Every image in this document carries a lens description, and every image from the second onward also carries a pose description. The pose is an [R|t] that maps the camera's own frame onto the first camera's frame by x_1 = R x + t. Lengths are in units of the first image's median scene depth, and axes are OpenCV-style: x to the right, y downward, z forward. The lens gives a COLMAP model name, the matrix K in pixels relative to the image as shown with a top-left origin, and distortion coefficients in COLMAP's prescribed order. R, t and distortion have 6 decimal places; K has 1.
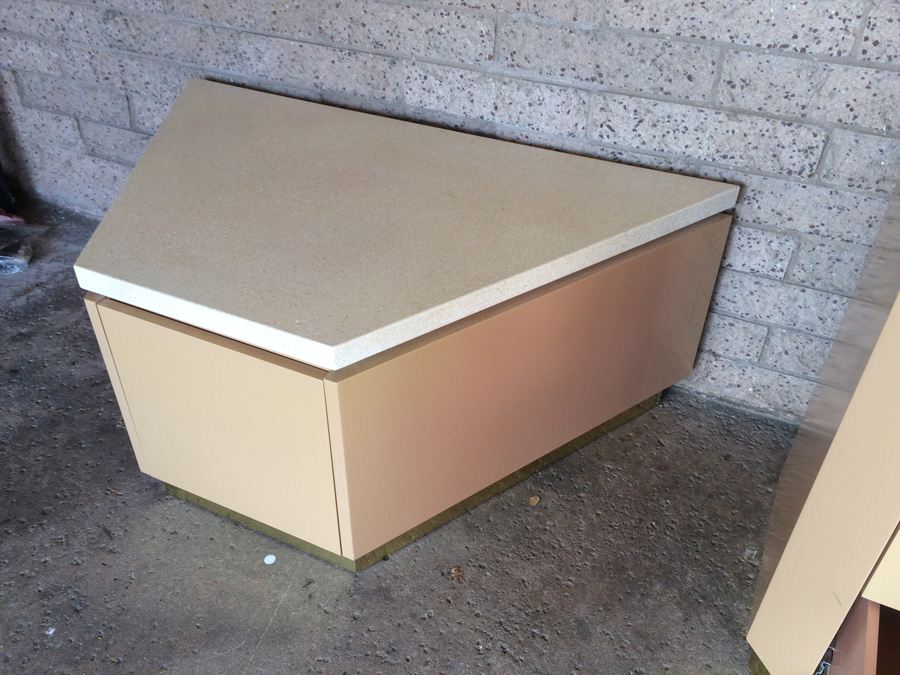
lens RADIAL K [[767.9, 0, 451.6], [0, 767.9, 337.5], [0, 0, 1]] dist [0.092137, -0.128205]
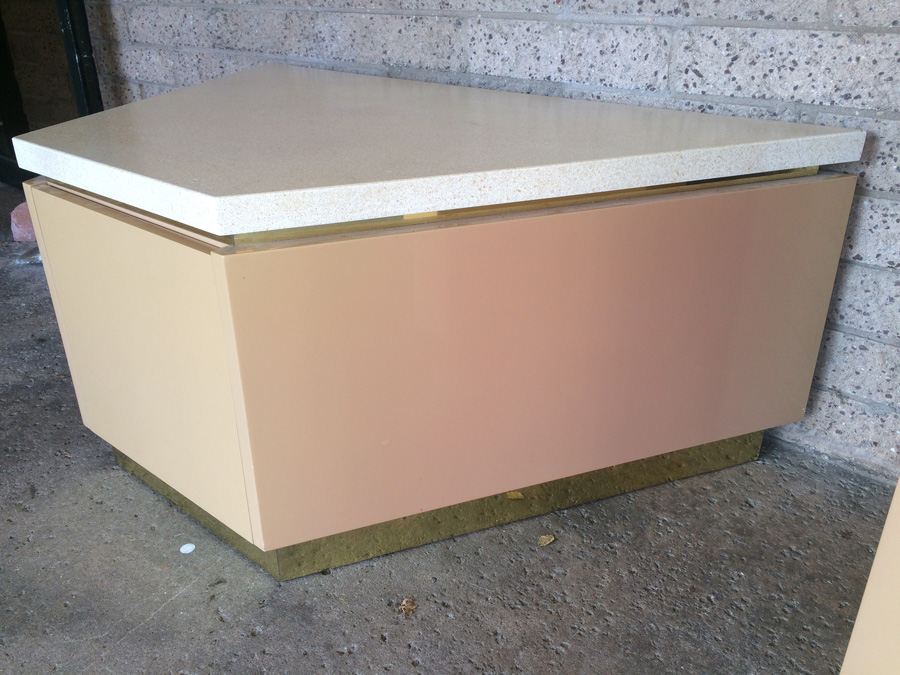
lens RADIAL K [[767.9, 0, 450.9], [0, 767.9, 336.4], [0, 0, 1]] dist [0.092137, -0.128205]
pose [[0.965828, 0.093901, -0.241577, 0.183130], [-0.139351, 0.974017, -0.178527, 0.171052], [0.218536, 0.206090, 0.953818, 0.249511]]
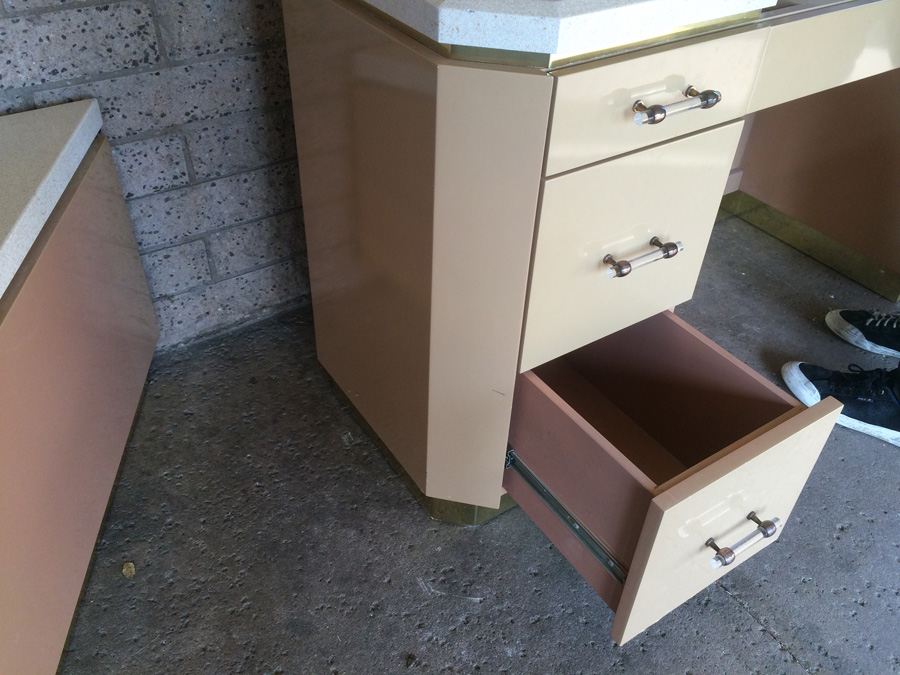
lens RADIAL K [[767.9, 0, 450.7], [0, 767.9, 336.2], [0, 0, 1]] dist [0.092137, -0.128205]
pose [[0.502007, -0.545115, 0.671446, -0.125514], [0.504151, 0.815256, 0.284939, -0.034772], [-0.702724, 0.195469, 0.684084, 0.216660]]
